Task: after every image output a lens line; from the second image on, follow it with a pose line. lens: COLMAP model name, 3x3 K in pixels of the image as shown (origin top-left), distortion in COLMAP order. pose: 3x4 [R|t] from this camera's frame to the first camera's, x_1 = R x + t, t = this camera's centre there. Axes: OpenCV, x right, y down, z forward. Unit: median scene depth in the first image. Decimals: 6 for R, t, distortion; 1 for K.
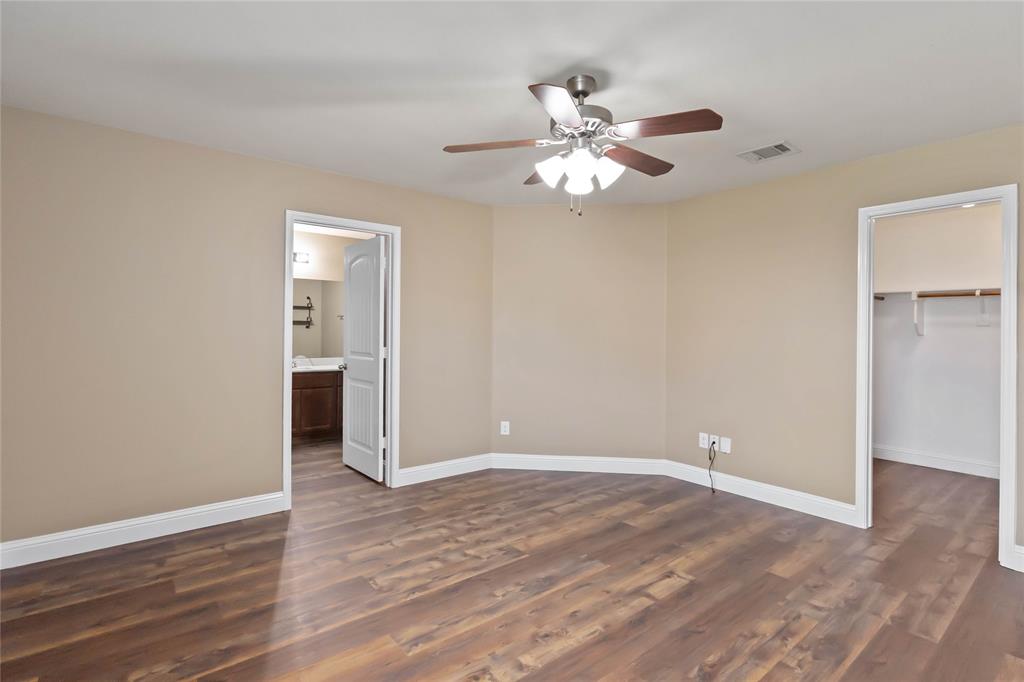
lens RADIAL K [[491.5, 0, 516.1], [0, 491.5, 331.6], [0, 0, 1]] dist [-0.014862, 0.006768]
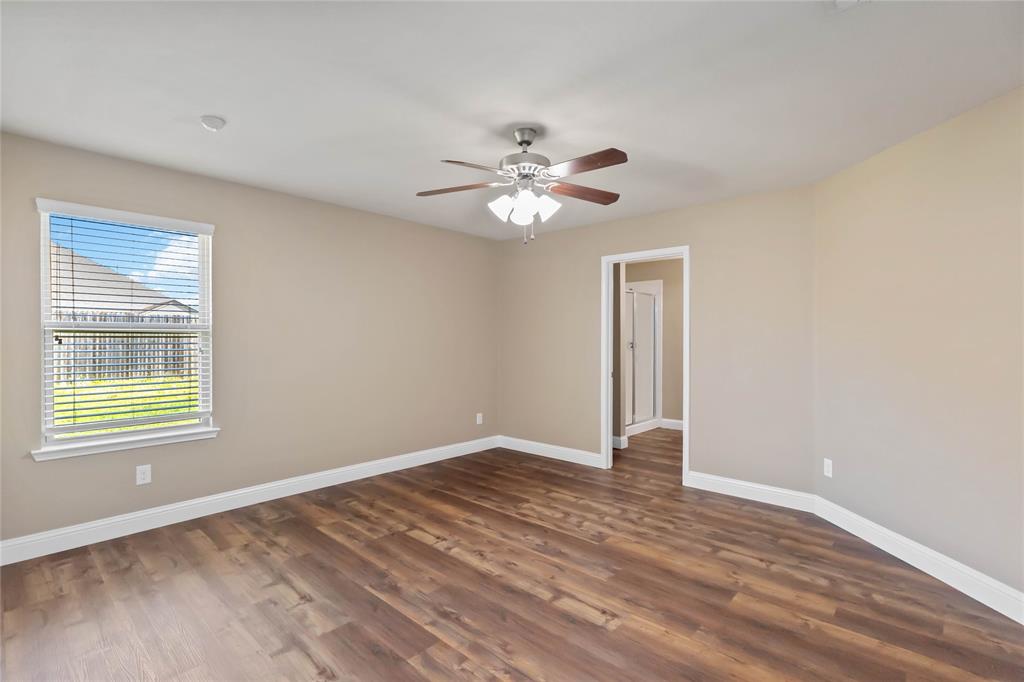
lens RADIAL K [[491.5, 0, 514.4], [0, 491.5, 344.0], [0, 0, 1]] dist [-0.014862, 0.006768]
pose [[0.138078, -0.000068, -0.990421, 1.080089], [-0.003931, 0.999992, -0.000617, 0.005958], [0.990414, 0.003978, 0.138076, 0.648936]]
